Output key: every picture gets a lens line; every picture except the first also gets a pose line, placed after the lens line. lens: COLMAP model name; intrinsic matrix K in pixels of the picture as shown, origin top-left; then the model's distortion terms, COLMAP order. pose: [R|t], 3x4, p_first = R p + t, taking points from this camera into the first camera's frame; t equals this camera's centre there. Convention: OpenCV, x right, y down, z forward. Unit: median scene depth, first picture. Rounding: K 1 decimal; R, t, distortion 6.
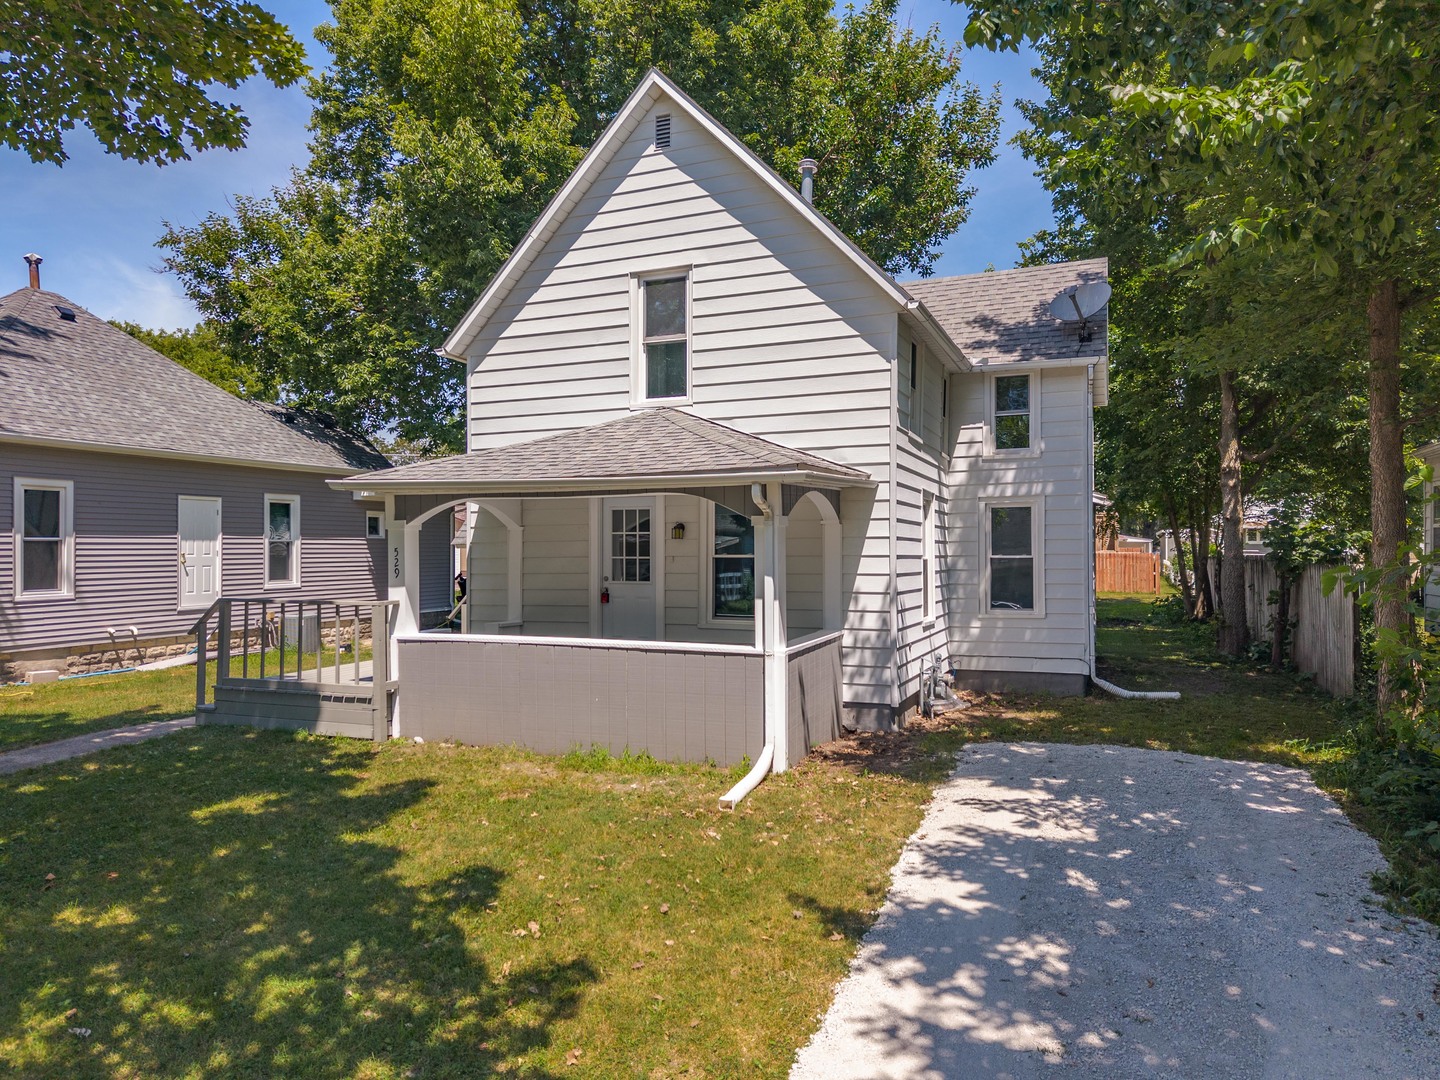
lens RADIAL K [[951.4, 0, 720.0], [0, 951.4, 540.0], [0, 0, 1]] dist [0.048733, -0.047505]
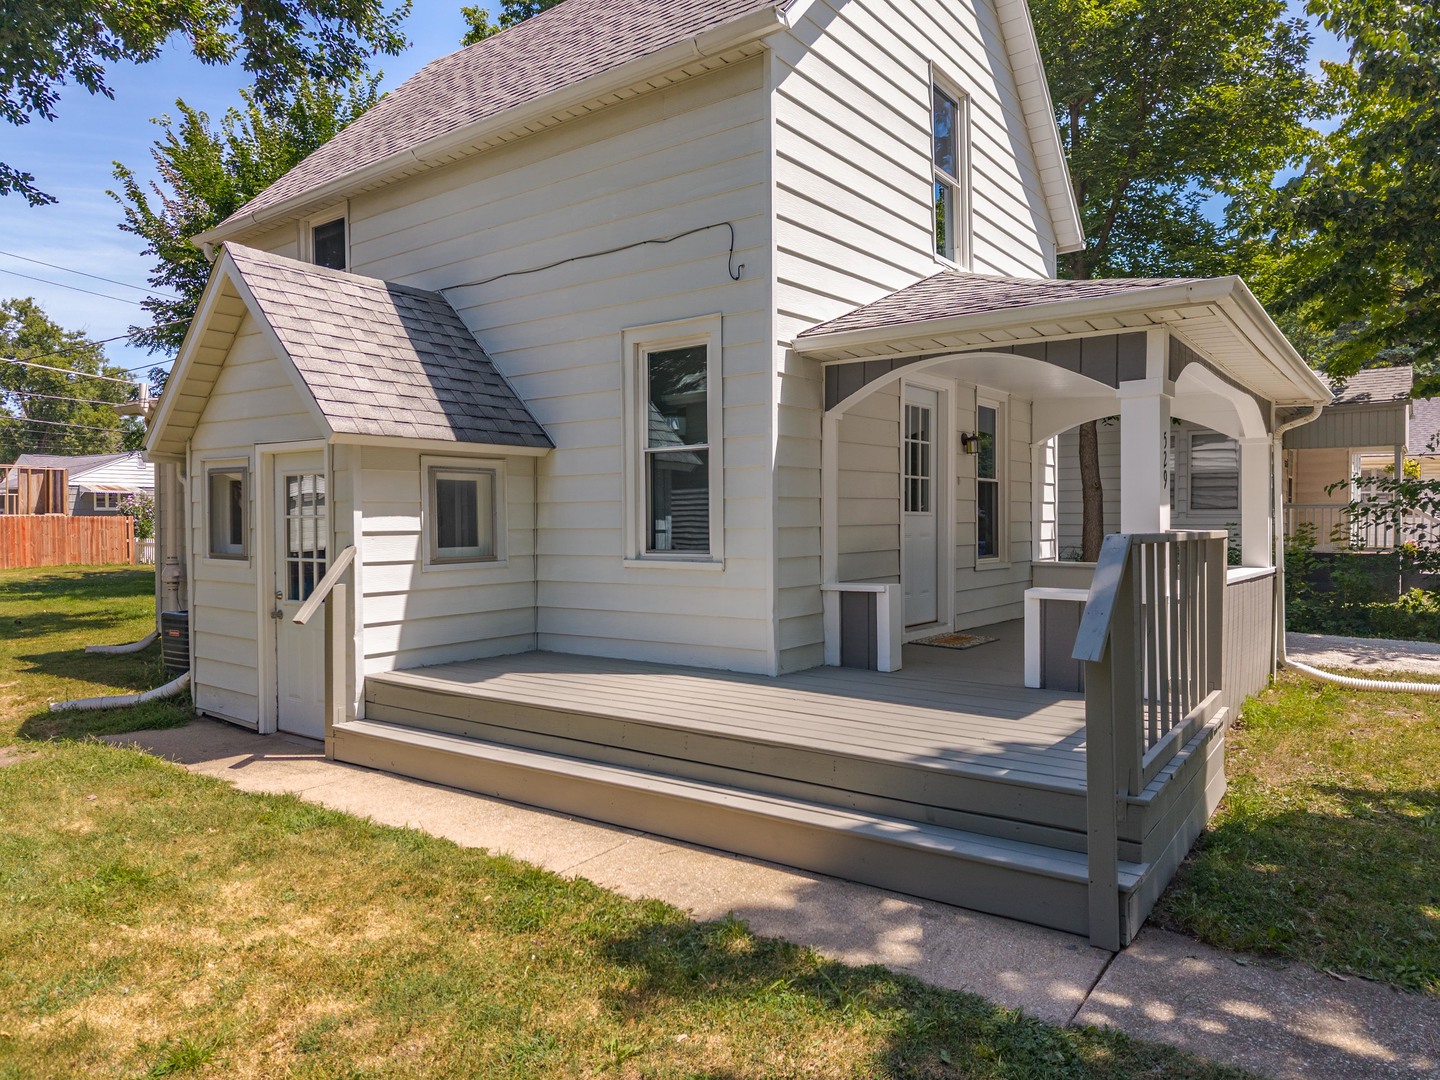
lens RADIAL K [[958.8, 0, 720.0], [0, 958.8, 540.0], [0, 0, 1]] dist [0.038666, -0.028822]
pose [[0.259616, -0.013565, 0.965617, -0.818709], [-0.008800, 0.999827, 0.016412, 0.054971], [-0.965672, -0.012759, 0.259452, 0.972910]]
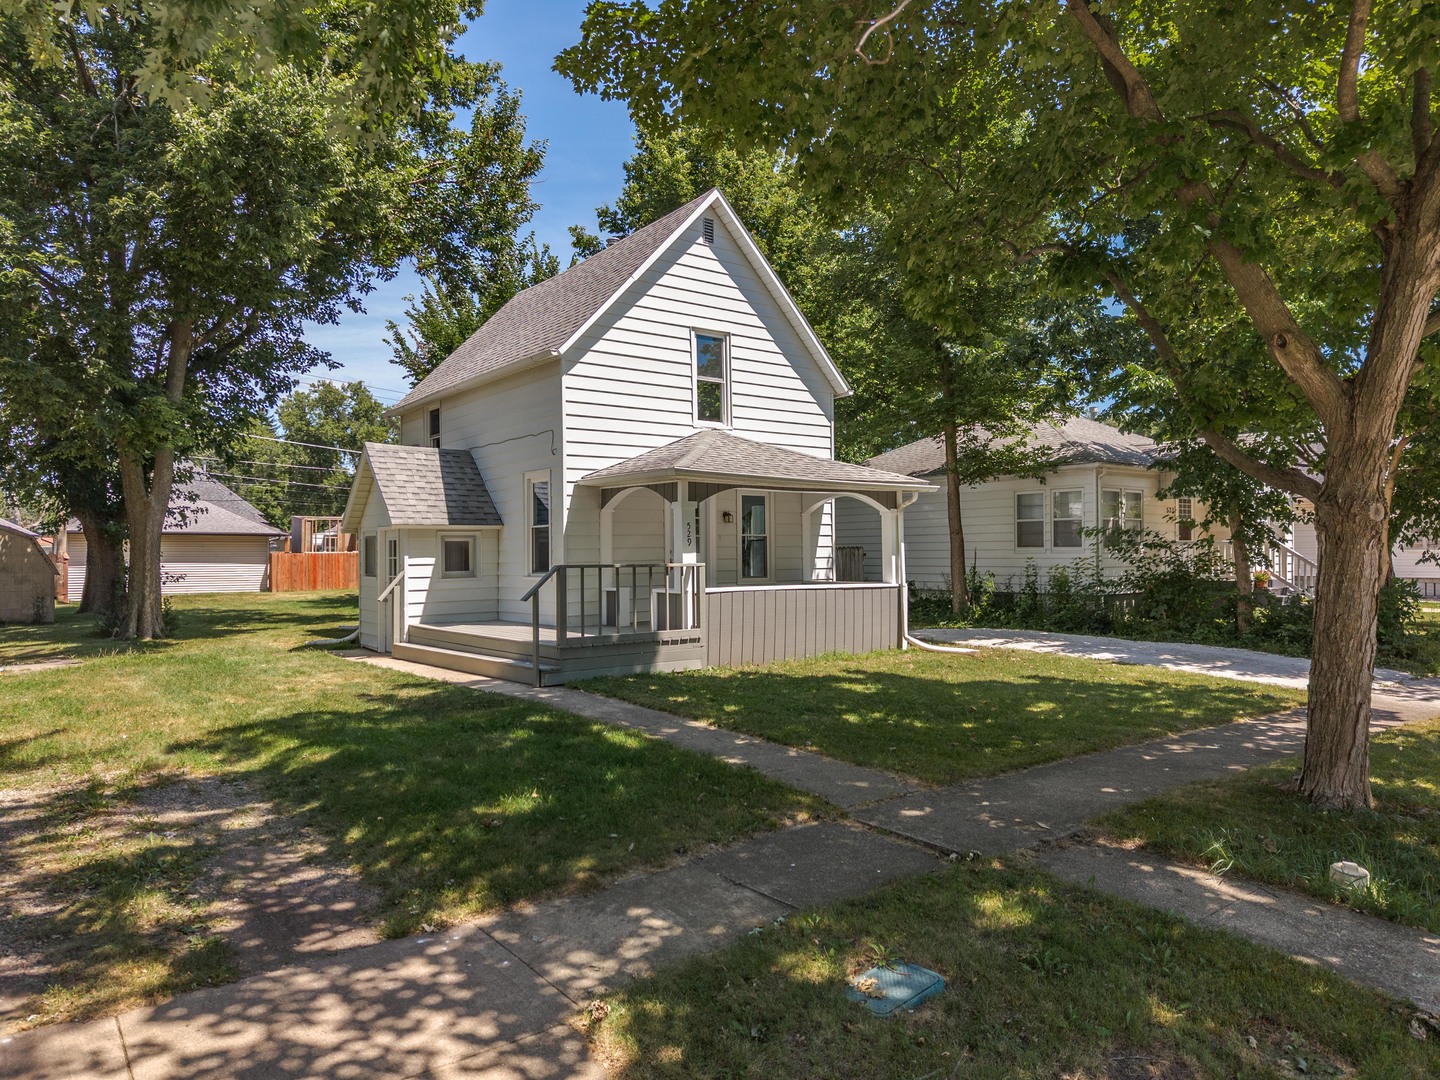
lens RADIAL K [[958.8, 0, 720.0], [0, 958.8, 540.0], [0, 0, 1]] dist [0.038666, -0.028822]
pose [[0.509248, 0.013783, 0.860509, -1.258896], [-0.005227, 0.999903, -0.012923, 0.042449], [-0.860604, 0.002083, 0.509271, 0.272354]]
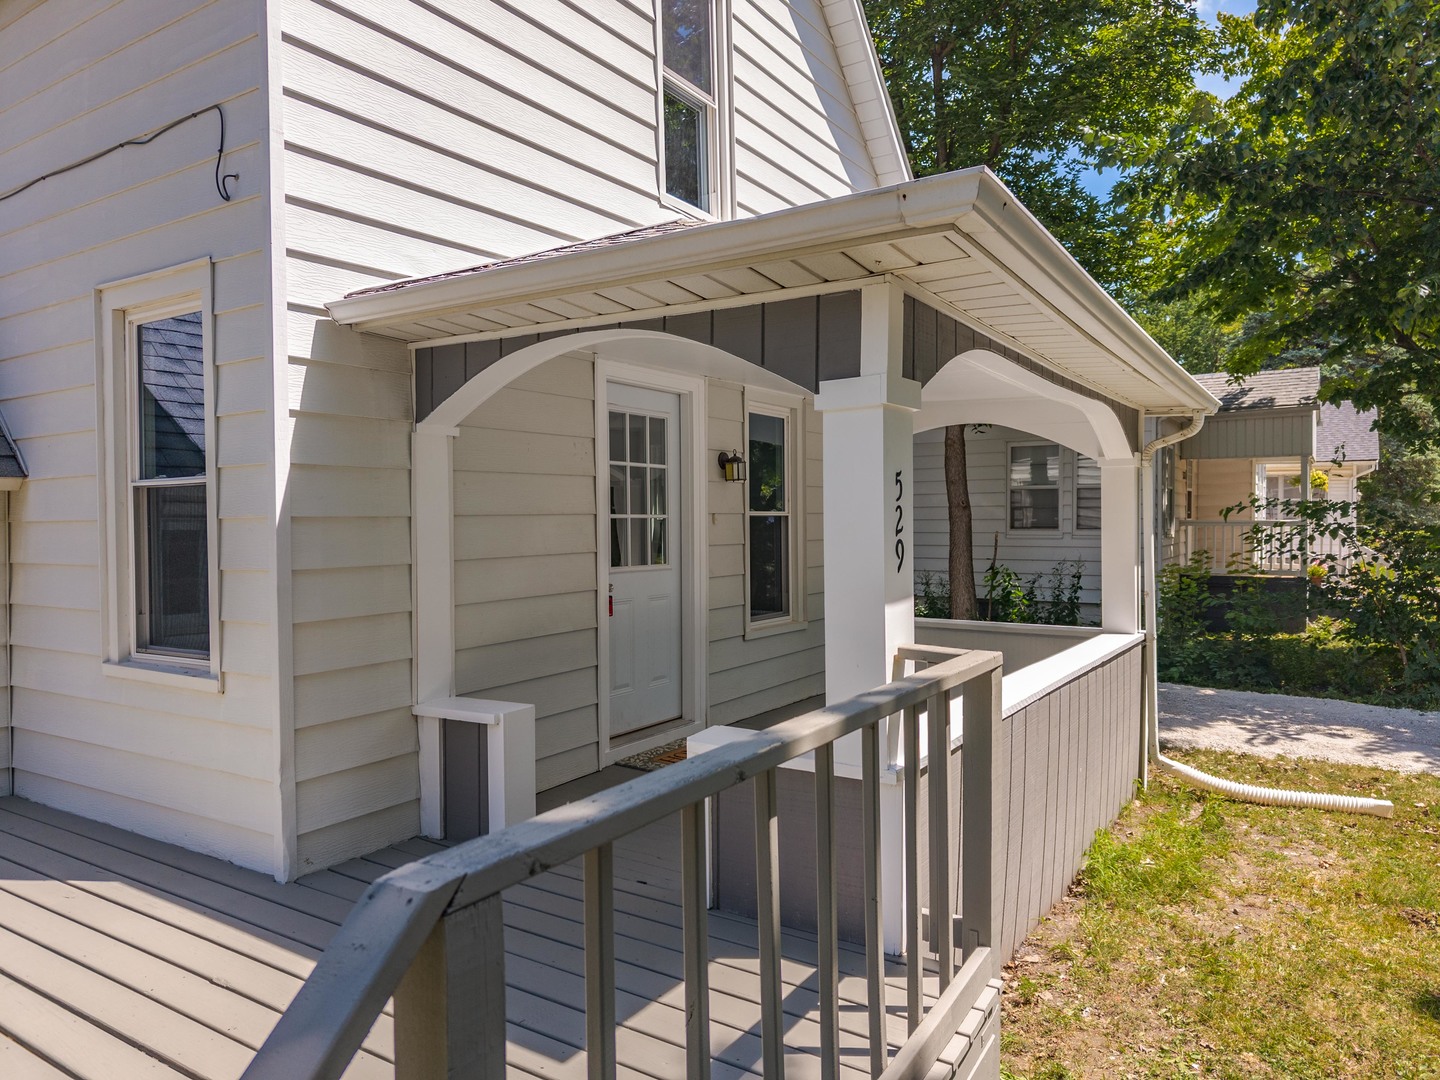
lens RADIAL K [[951.4, 0, 720.0], [0, 951.4, 540.0], [0, 0, 1]] dist [0.048733, -0.047505]
pose [[0.198259, -0.016993, 0.980002, -0.565716], [-0.006719, 0.999803, 0.018695, 0.021635], [-0.980127, -0.010291, 0.198106, 0.880164]]
